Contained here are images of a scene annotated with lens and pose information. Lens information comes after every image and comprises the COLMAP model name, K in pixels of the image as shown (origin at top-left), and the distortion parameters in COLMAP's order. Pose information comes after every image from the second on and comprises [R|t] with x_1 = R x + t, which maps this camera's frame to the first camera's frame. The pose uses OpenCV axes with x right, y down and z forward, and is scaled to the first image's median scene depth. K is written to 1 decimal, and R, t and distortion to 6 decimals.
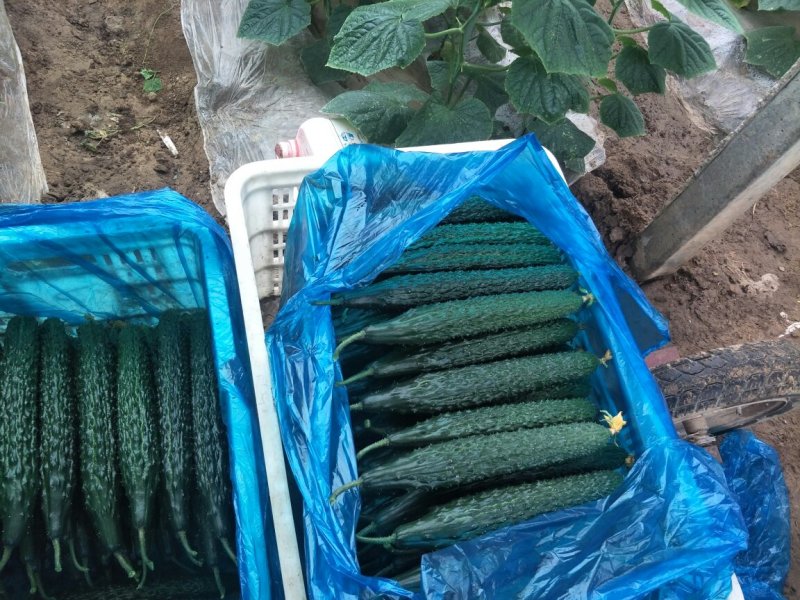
lens RADIAL K [[656.4, 0, 400.0], [0, 656.4, 300.0], [0, 0, 1]] dist [0.136695, -0.260319]
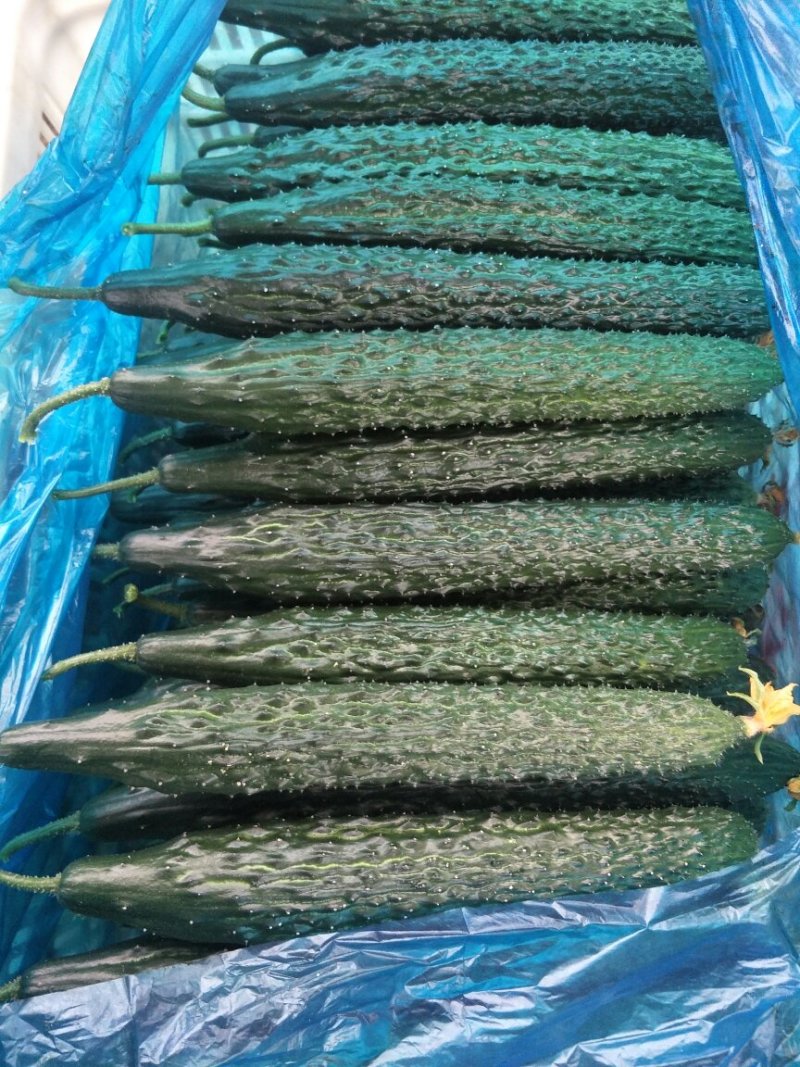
lens RADIAL K [[875.4, 0, 400.1], [0, 875.4, 556.8], [0, 0, 1]] dist [0.136695, -0.260319]
pose [[0.939415, 0.206465, -0.273626, 0.247612], [-0.119466, 0.945407, 0.303206, -0.029917], [0.321289, -0.252148, 0.912795, 0.485169]]
